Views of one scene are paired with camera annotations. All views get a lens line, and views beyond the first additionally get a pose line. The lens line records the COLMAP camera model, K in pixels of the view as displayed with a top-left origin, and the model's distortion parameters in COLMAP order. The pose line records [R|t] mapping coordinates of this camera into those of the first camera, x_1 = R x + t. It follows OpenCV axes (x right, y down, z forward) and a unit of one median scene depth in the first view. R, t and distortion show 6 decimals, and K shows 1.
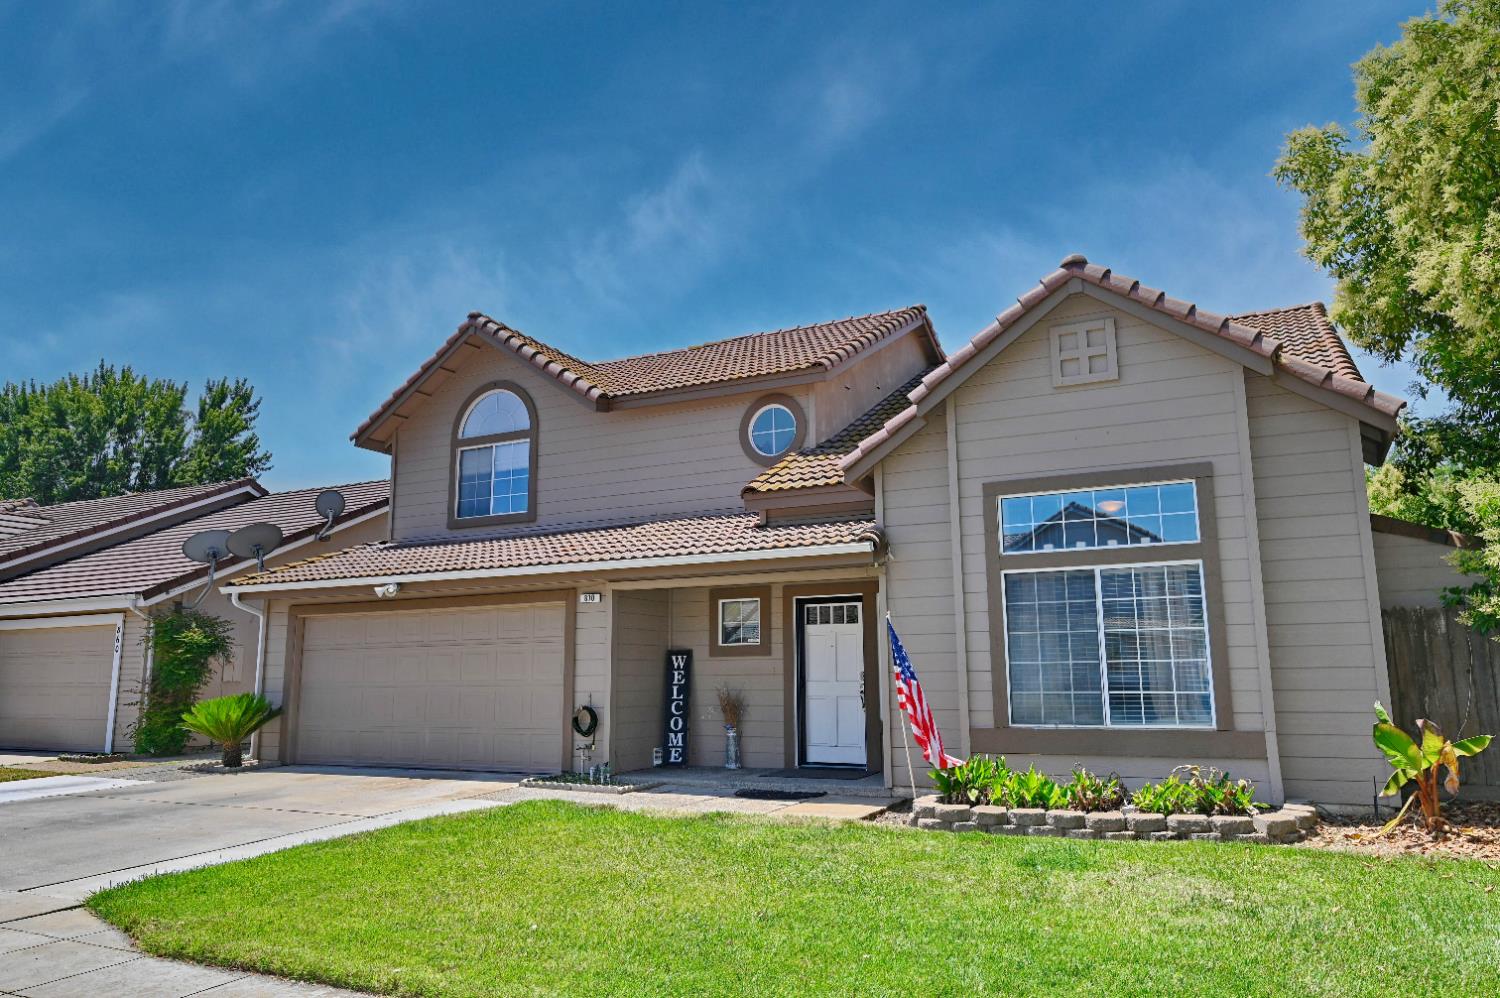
lens RADIAL K [[996.6, 0, 750.0], [0, 996.6, 499.0], [0, 0, 1]] dist [0.001543, 0.002448]
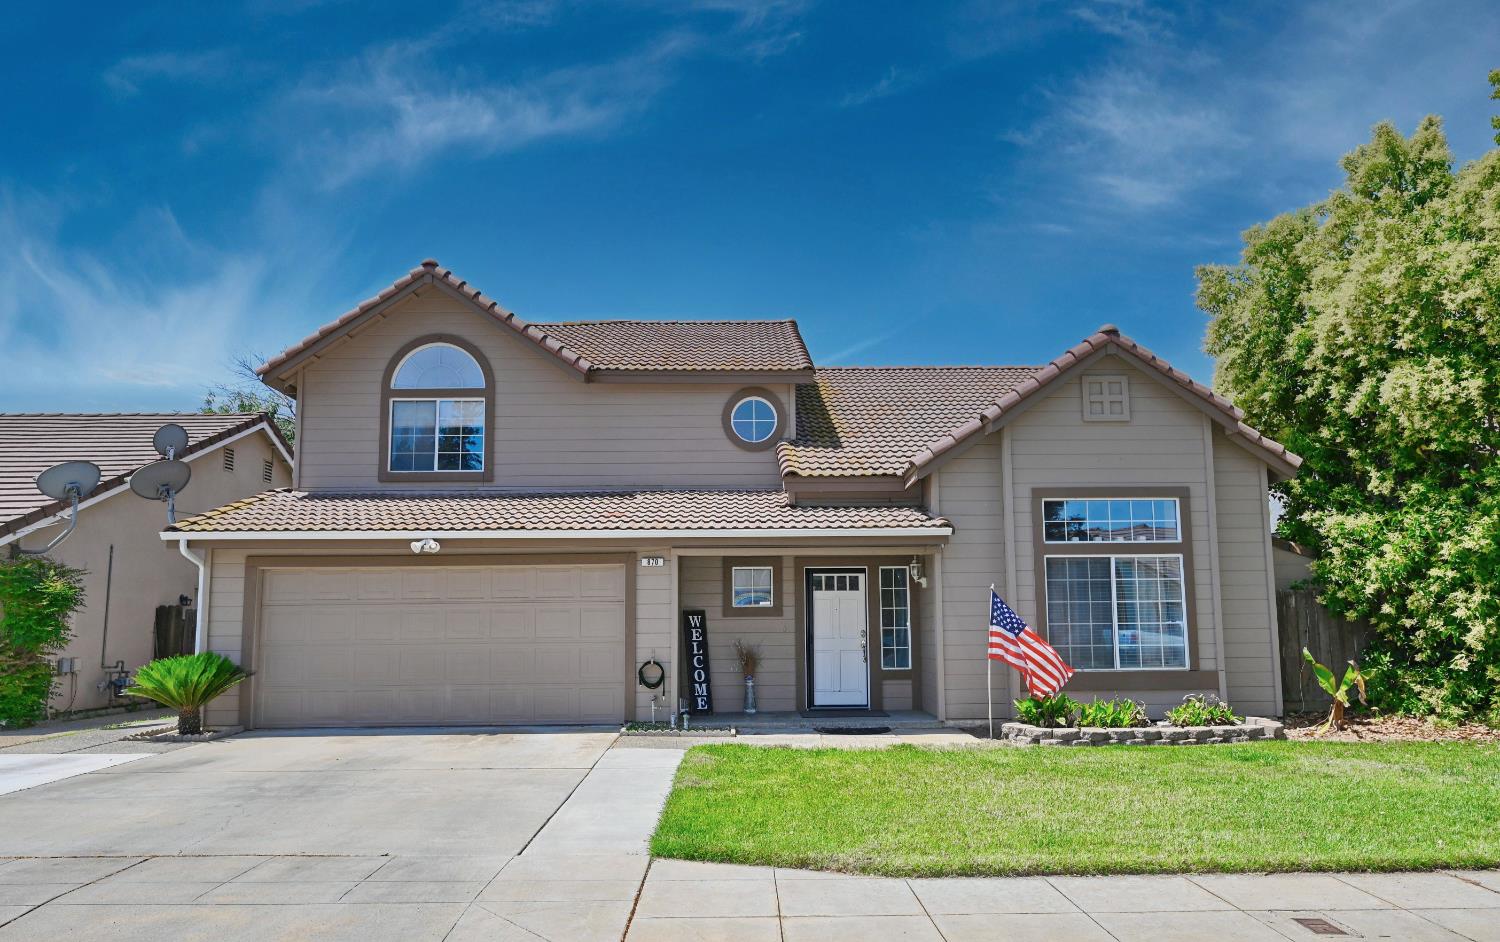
lens RADIAL K [[913.6, 0, 747.6], [0, 913.6, 526.2], [0, 0, 1]] dist [0.001401, -0.001122]
pose [[0.892314, 0.053166, 0.448274, -0.503986], [-0.079471, 0.996032, 0.040060, 0.012501], [-0.444365, -0.071371, 0.892998, 0.070422]]
